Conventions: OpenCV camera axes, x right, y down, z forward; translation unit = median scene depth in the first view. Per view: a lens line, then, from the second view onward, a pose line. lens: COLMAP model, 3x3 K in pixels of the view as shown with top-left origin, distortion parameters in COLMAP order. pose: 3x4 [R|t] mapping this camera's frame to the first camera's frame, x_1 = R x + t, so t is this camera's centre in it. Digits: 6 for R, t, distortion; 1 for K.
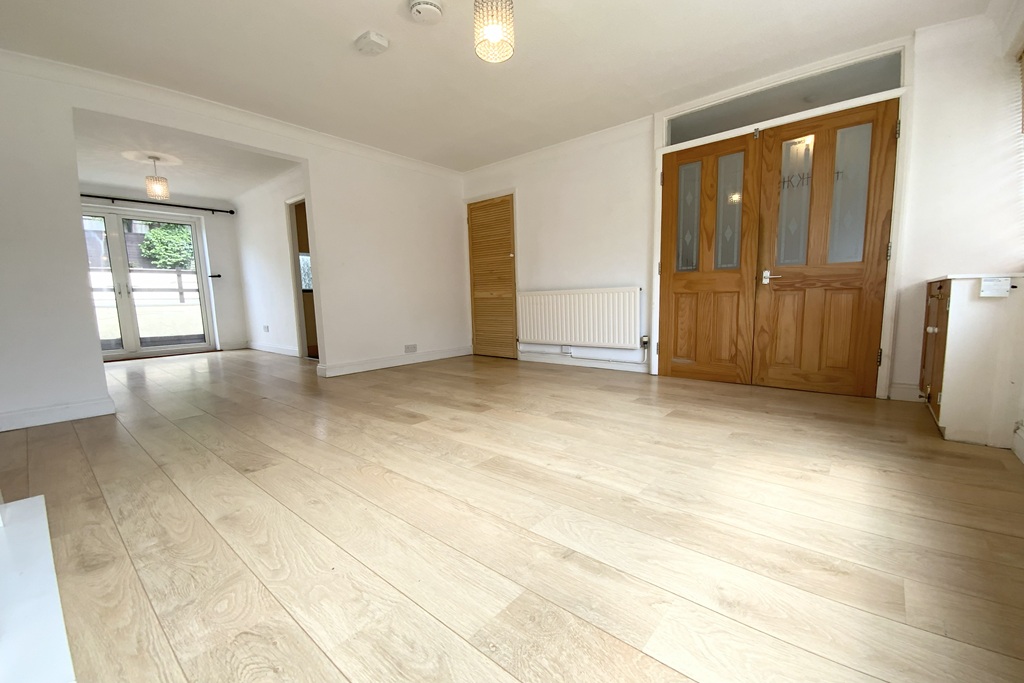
lens RADIAL K [[413.0, 0, 519.5], [0, 413.0, 345.2], [0, 0, 1]] dist [0.002270, -0.008849]
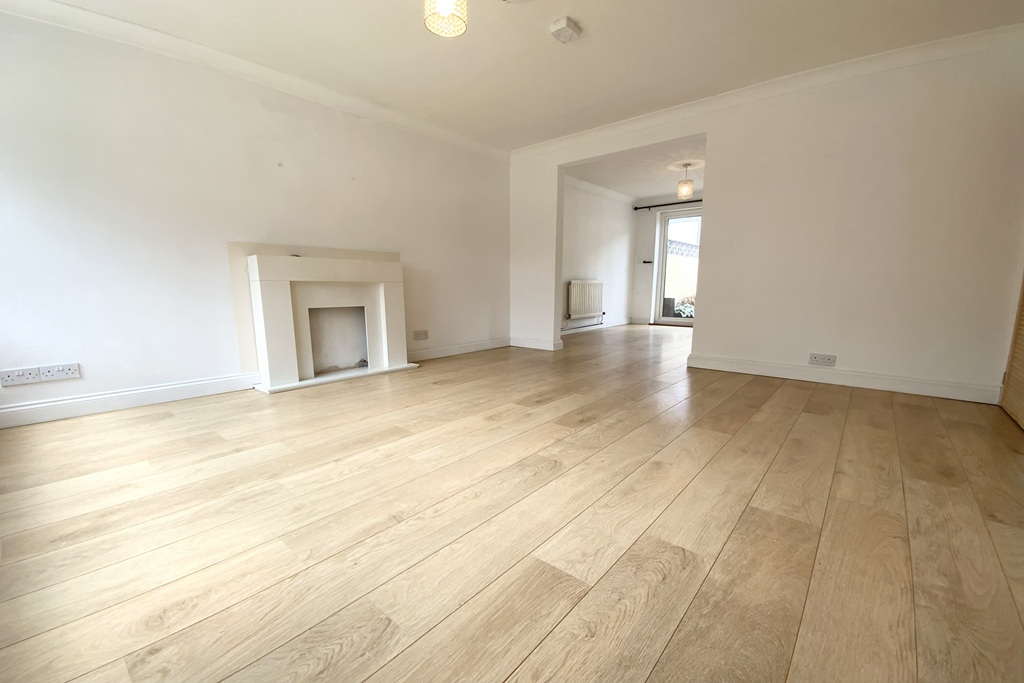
lens RADIAL K [[413.0, 0, 511.3], [0, 413.0, 339.7], [0, 0, 1]] dist [0.002270, -0.008849]
pose [[0.002624, 0.163354, -0.986564, 0.884276], [-0.116936, 0.979849, 0.161931, -0.166676], [0.993136, 0.114940, 0.021673, 1.060587]]
